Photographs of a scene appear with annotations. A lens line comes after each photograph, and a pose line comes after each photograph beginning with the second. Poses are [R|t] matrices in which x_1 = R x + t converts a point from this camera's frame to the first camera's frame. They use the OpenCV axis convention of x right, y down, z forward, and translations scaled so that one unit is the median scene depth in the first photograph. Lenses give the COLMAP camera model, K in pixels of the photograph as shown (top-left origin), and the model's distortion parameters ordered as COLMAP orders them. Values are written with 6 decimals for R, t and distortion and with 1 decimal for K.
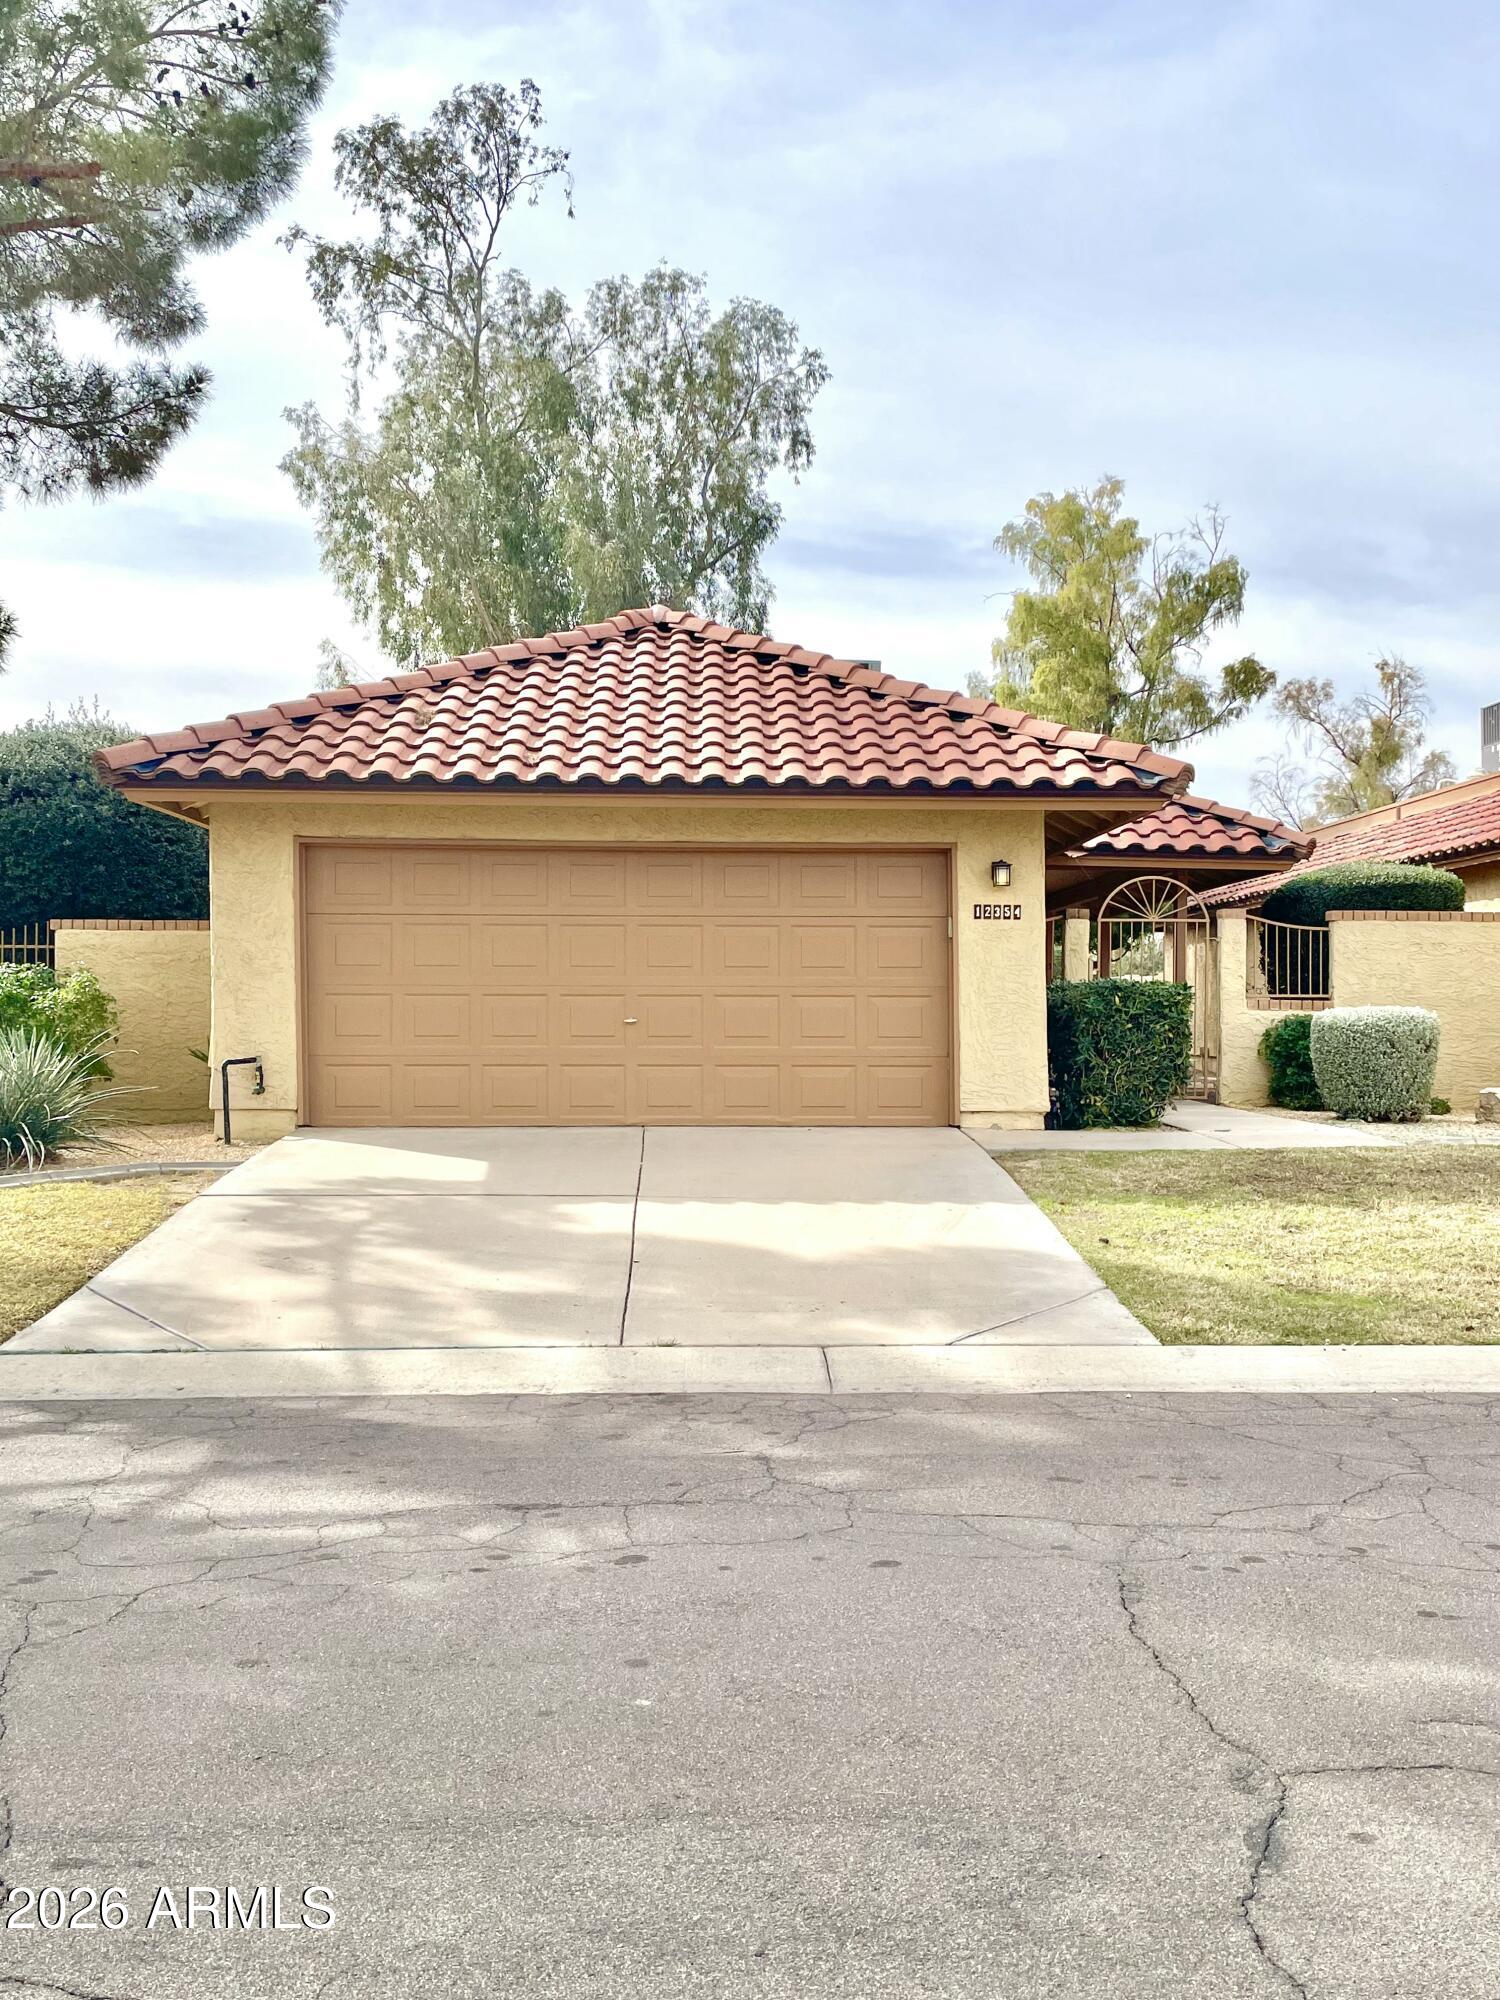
lens RADIAL K [[1878.5, 0, 750.0], [0, 1878.5, 1000.0], [0, 0, 1]] dist [0.124350, -0.193825]
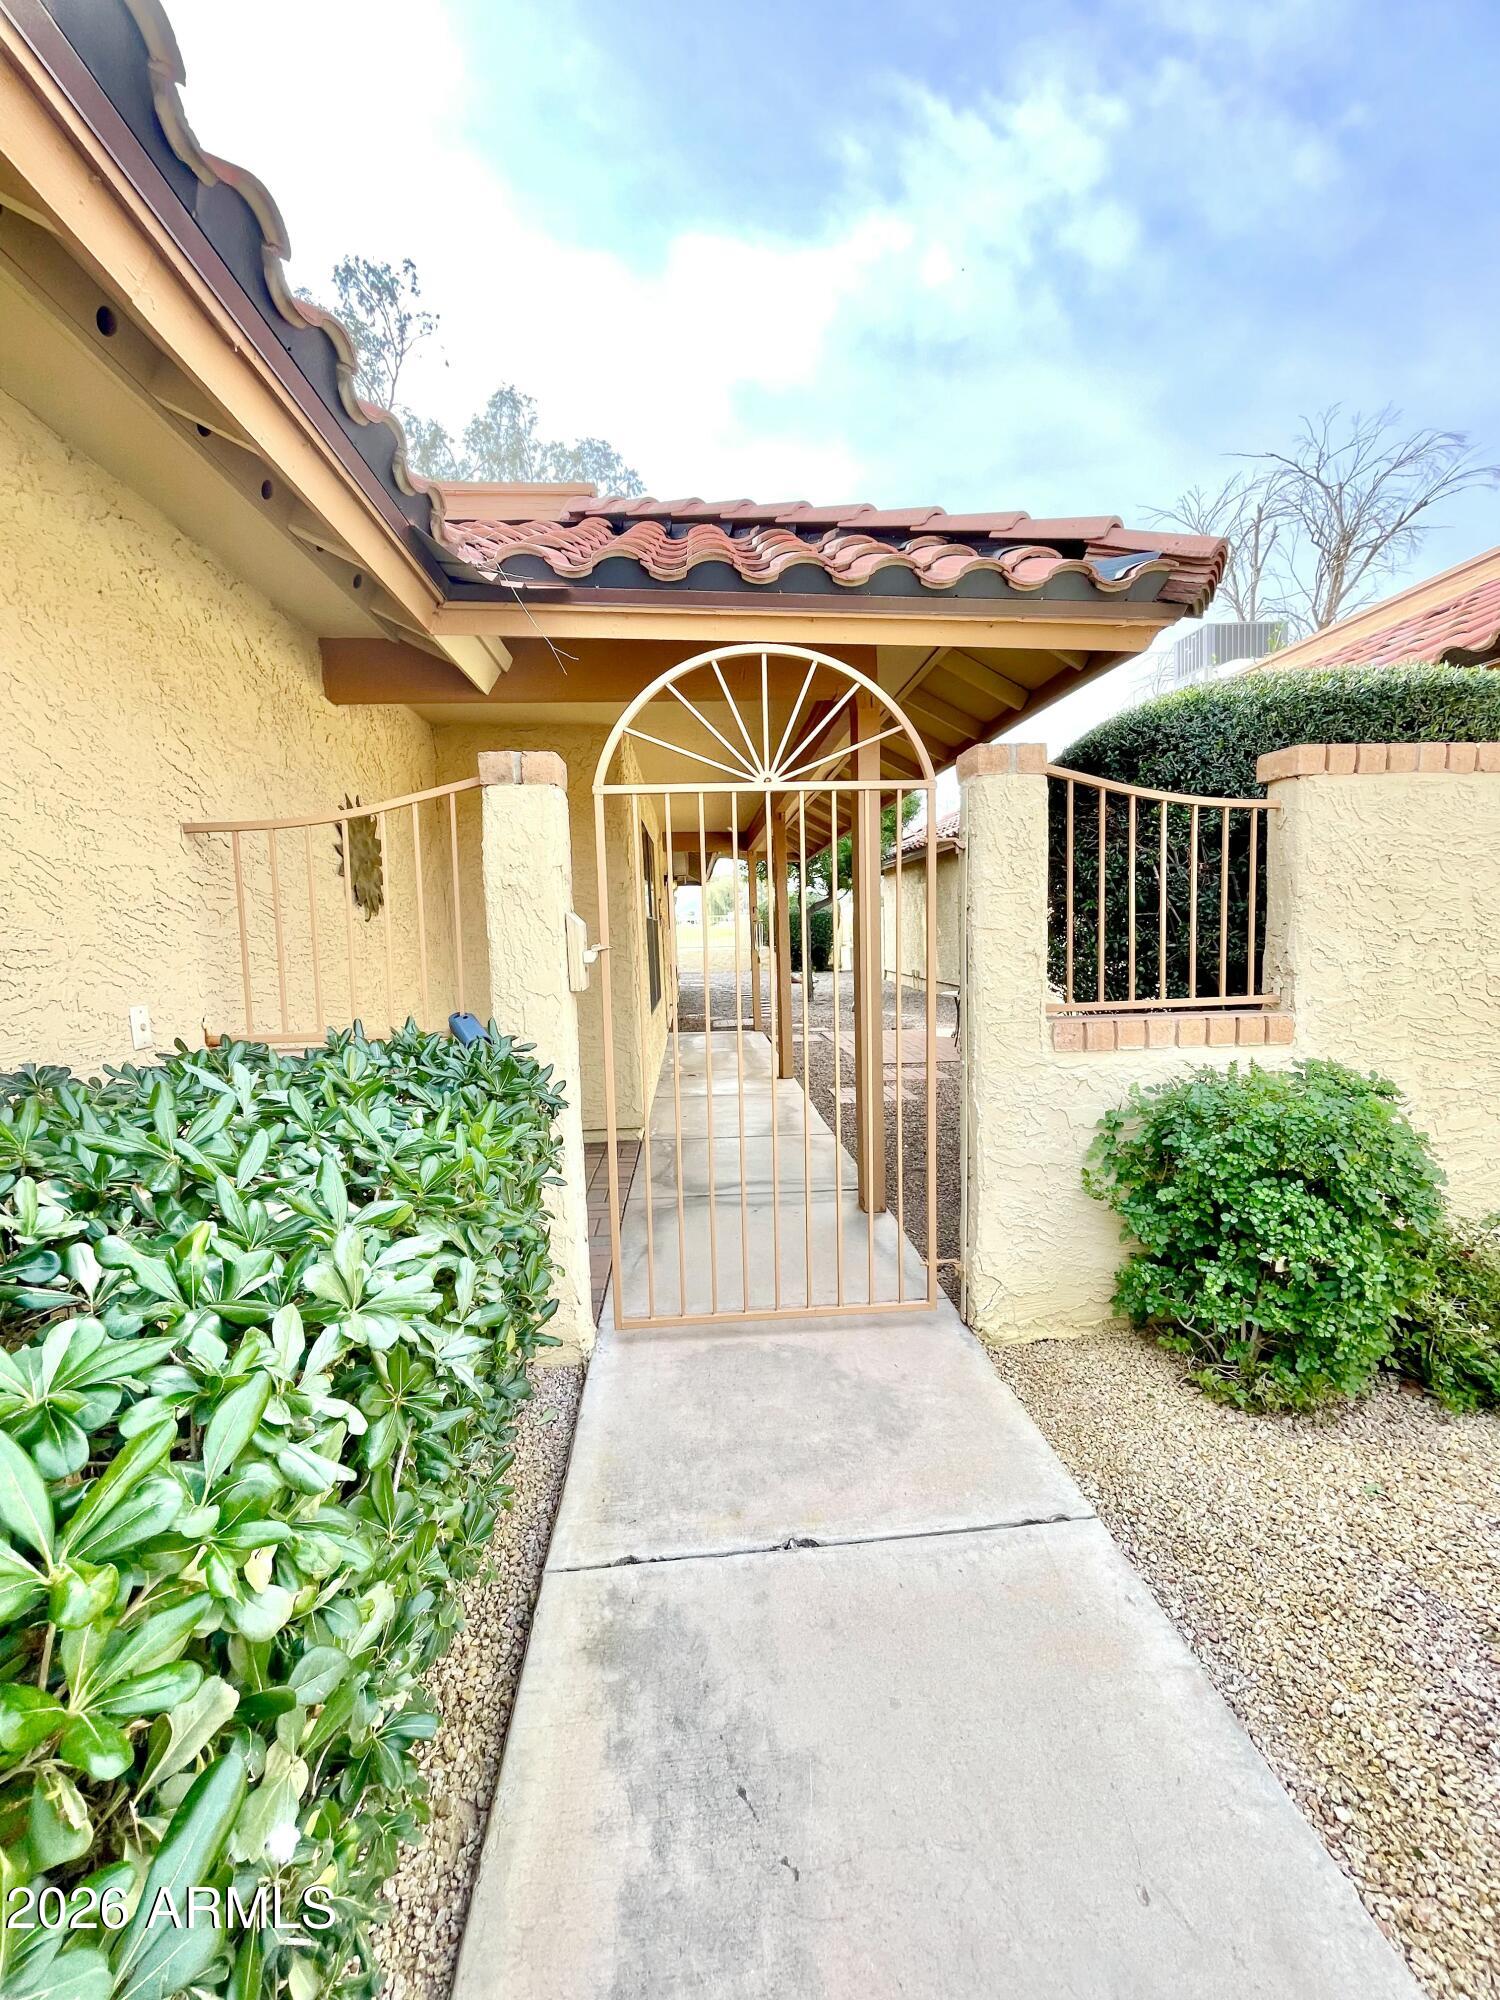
lens RADIAL K [[807.7, 0, 750.0], [0, 807.7, 1000.0], [0, 0, 1]] dist [0.001021, -0.000005]
pose [[0.998707, -0.036441, 0.035443, 0.204067], [0.032653, 0.994233, 0.102154, -0.020321], [-0.038961, -0.100865, 0.994137, 0.857726]]
